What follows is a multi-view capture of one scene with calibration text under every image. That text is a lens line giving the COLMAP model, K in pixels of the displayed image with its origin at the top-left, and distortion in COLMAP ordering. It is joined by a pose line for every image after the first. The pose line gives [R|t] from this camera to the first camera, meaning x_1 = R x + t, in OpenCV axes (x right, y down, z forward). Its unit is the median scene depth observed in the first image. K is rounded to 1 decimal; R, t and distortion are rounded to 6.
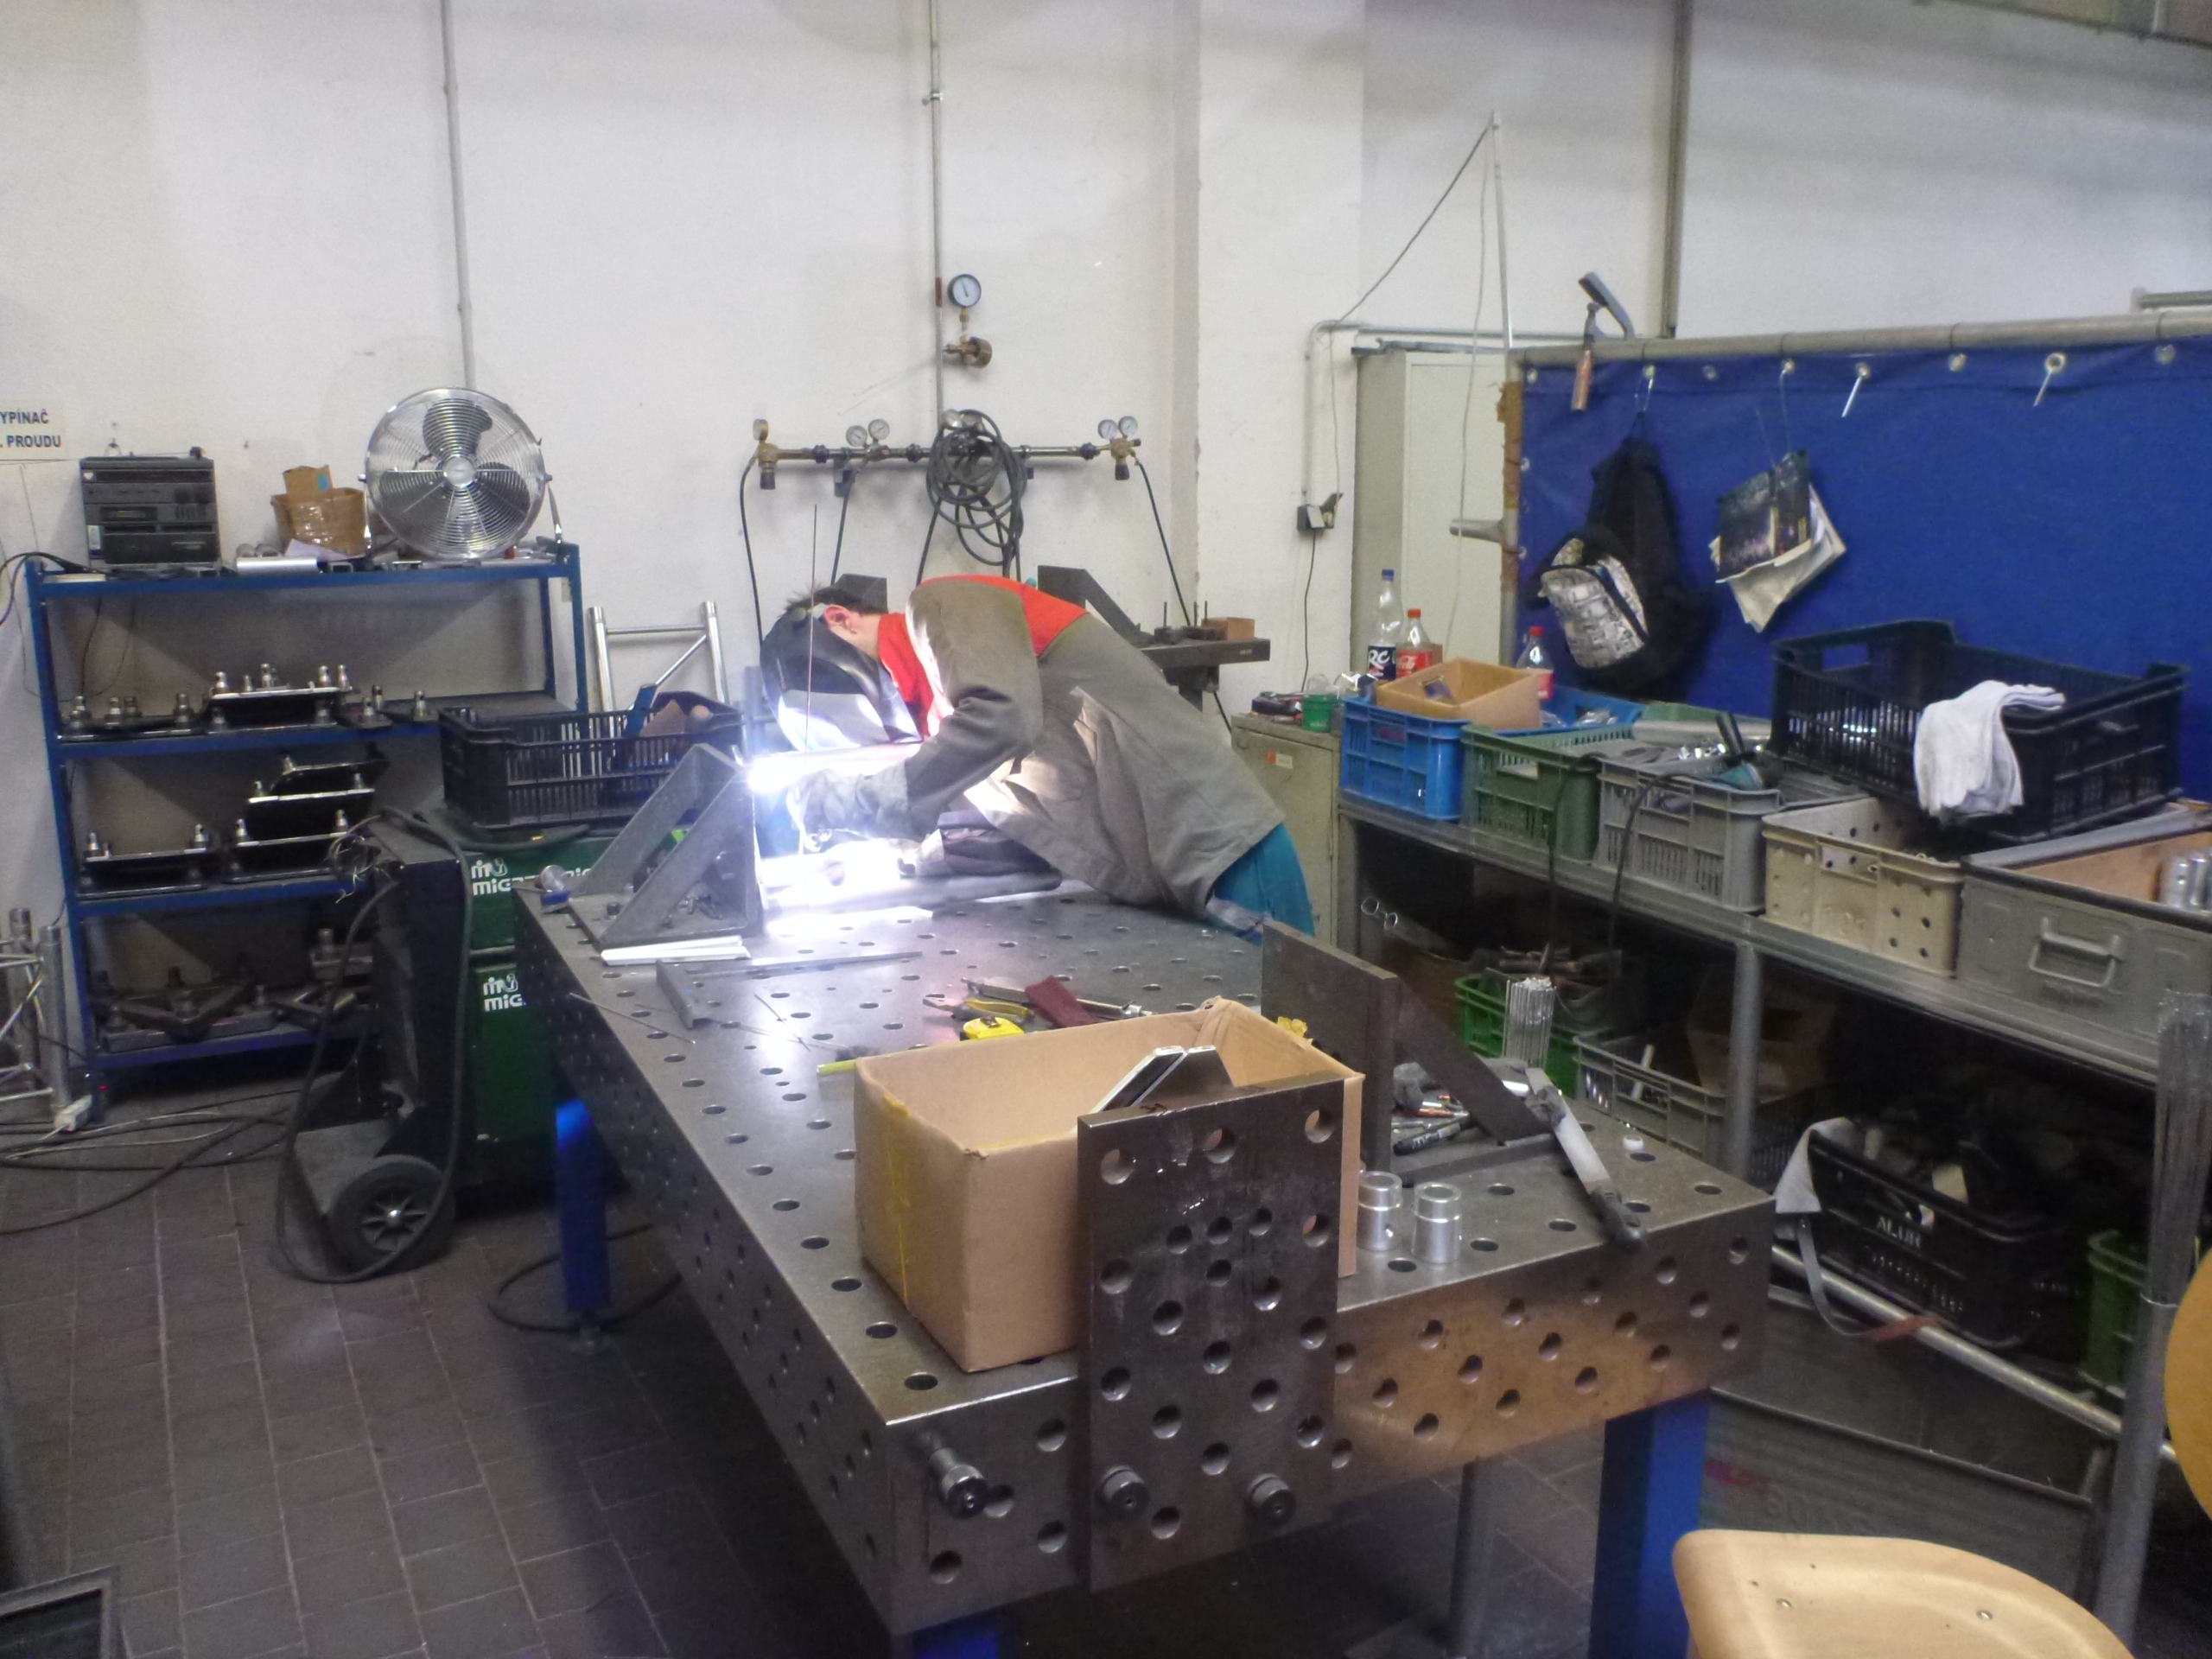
lens RADIAL K [[1835.9, 0, 1106.0], [0, 1835.9, 829.5], [0, 0, 1]] dist [-0.009441, 0.008198]
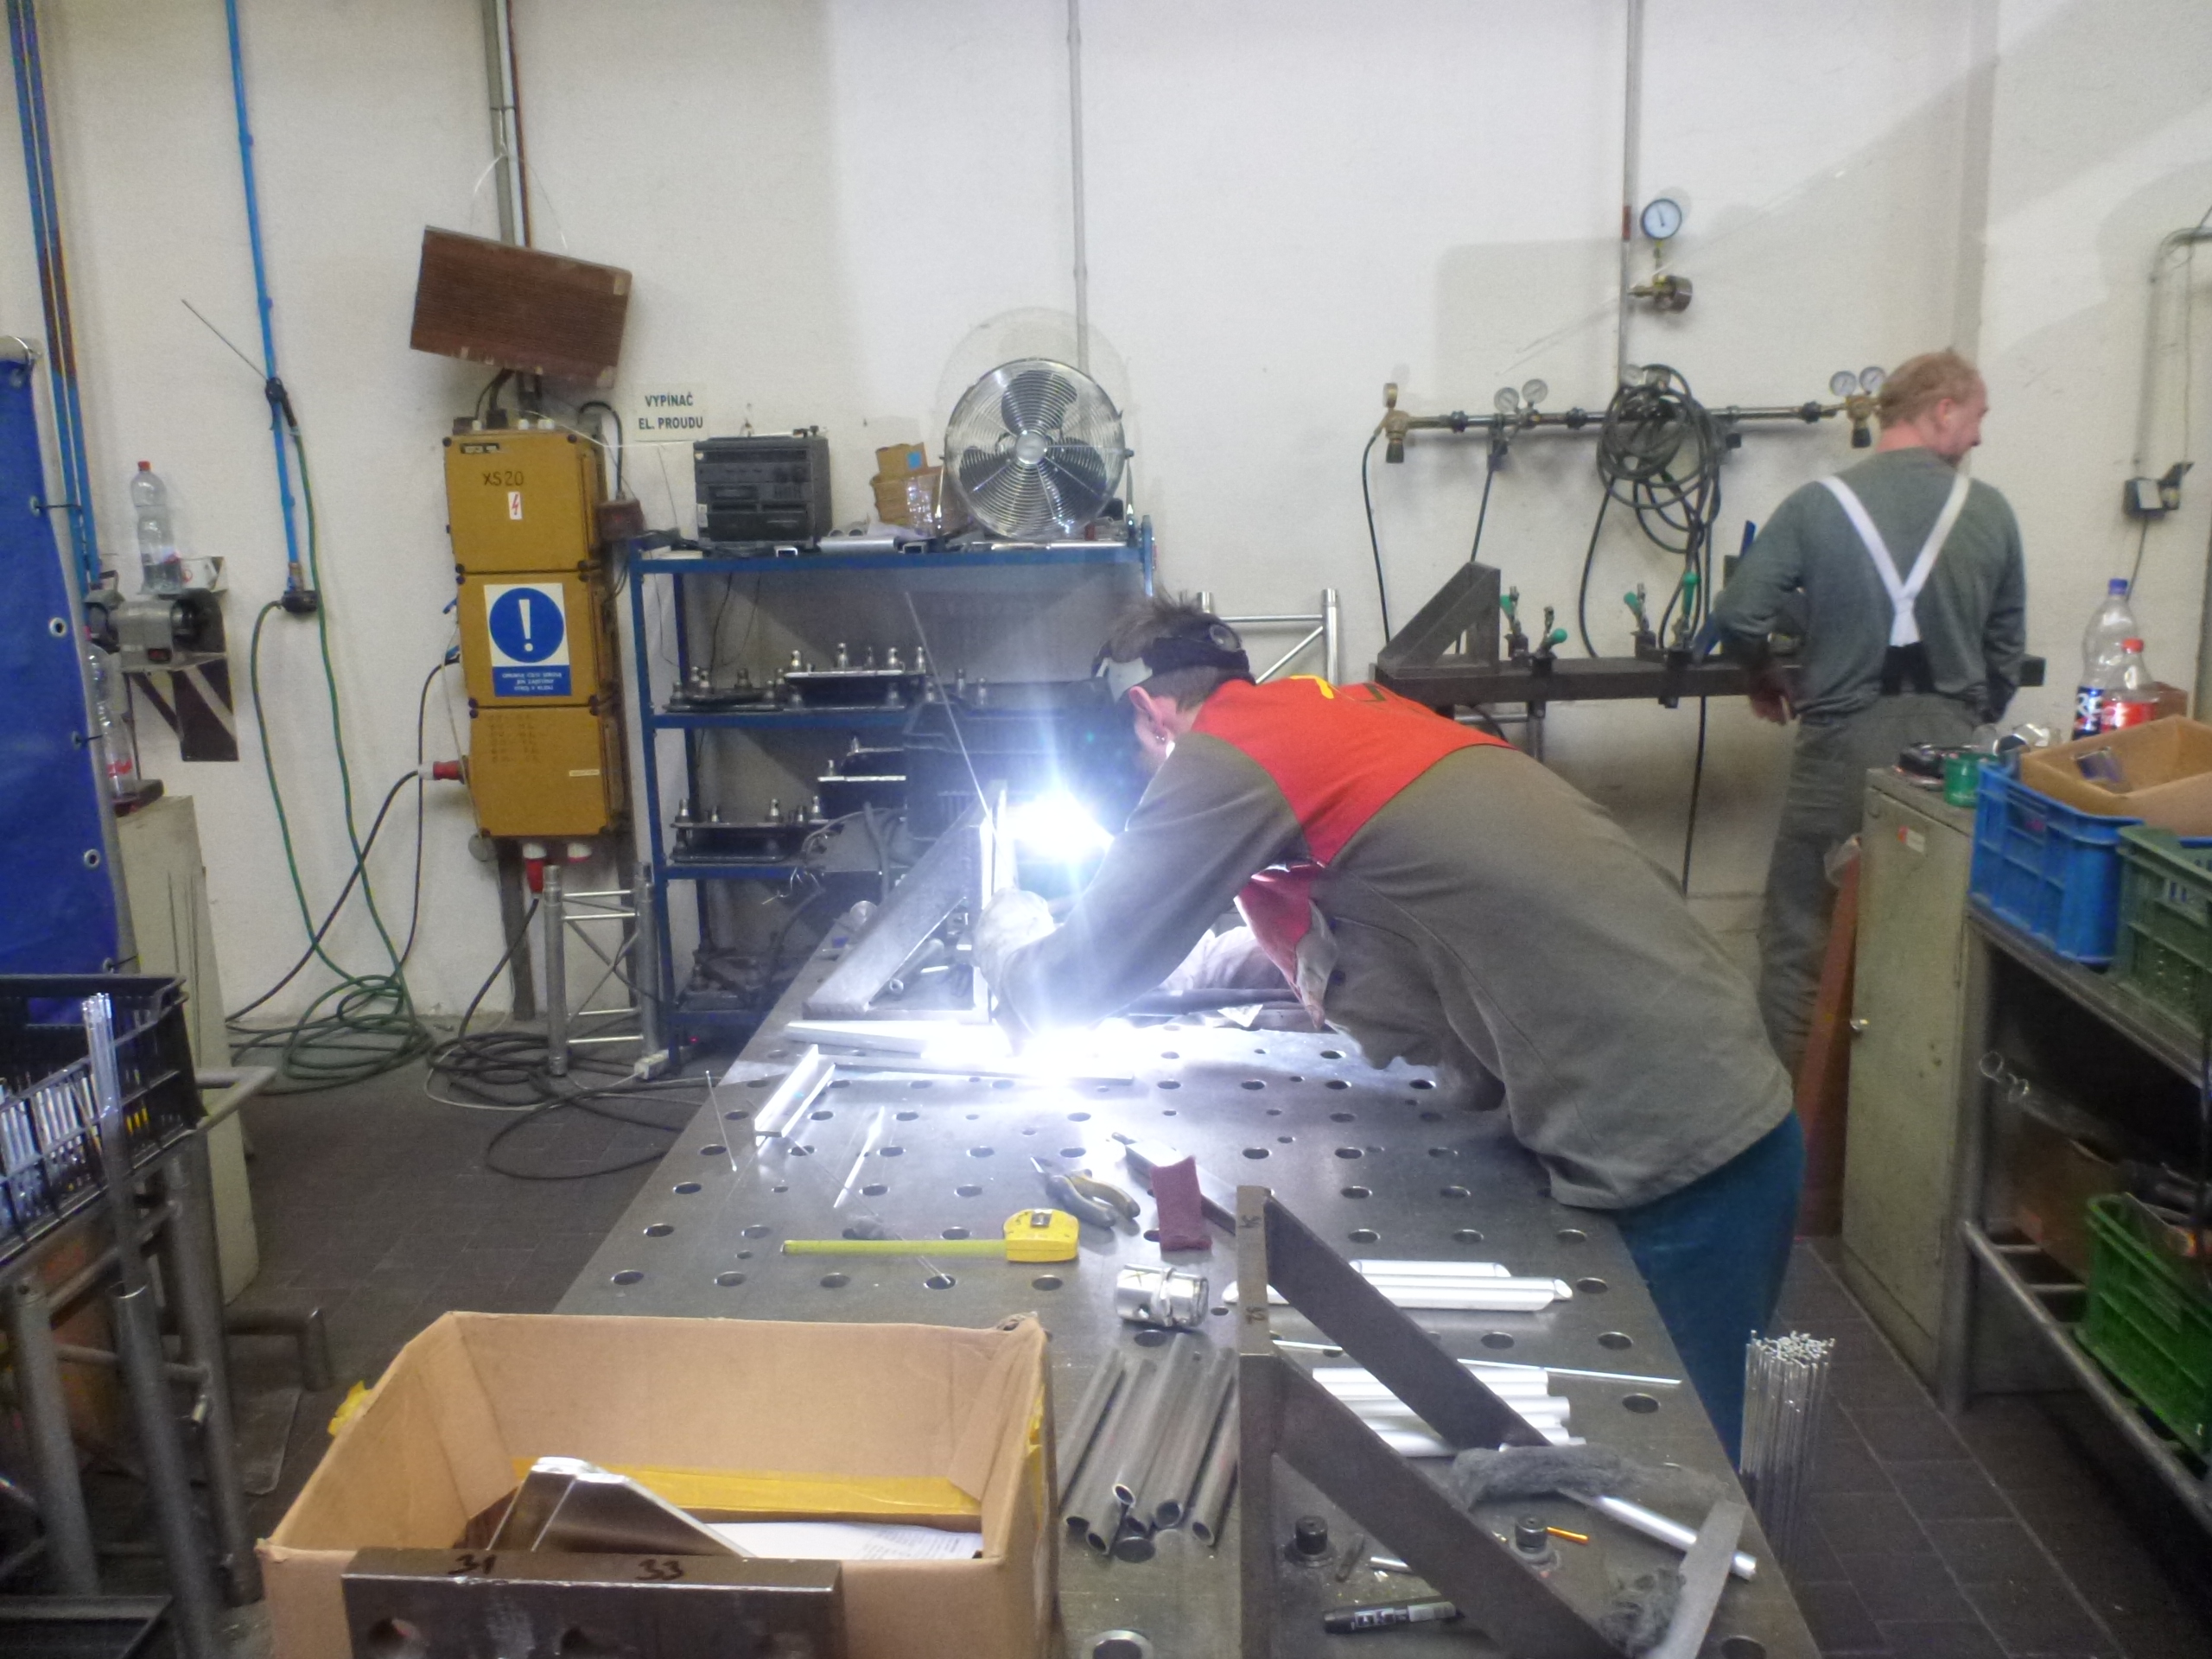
lens RADIAL K [[1829.7, 0, 1106.0], [0, 1829.7, 829.5], [0, 0, 1]] dist [-0.001209, -0.012310]
pose [[0.872306, 0.091259, -0.480369, 0.131627], [-0.080501, 0.995827, 0.043002, -0.037544], [0.482288, 0.001160, 0.876012, 0.168024]]
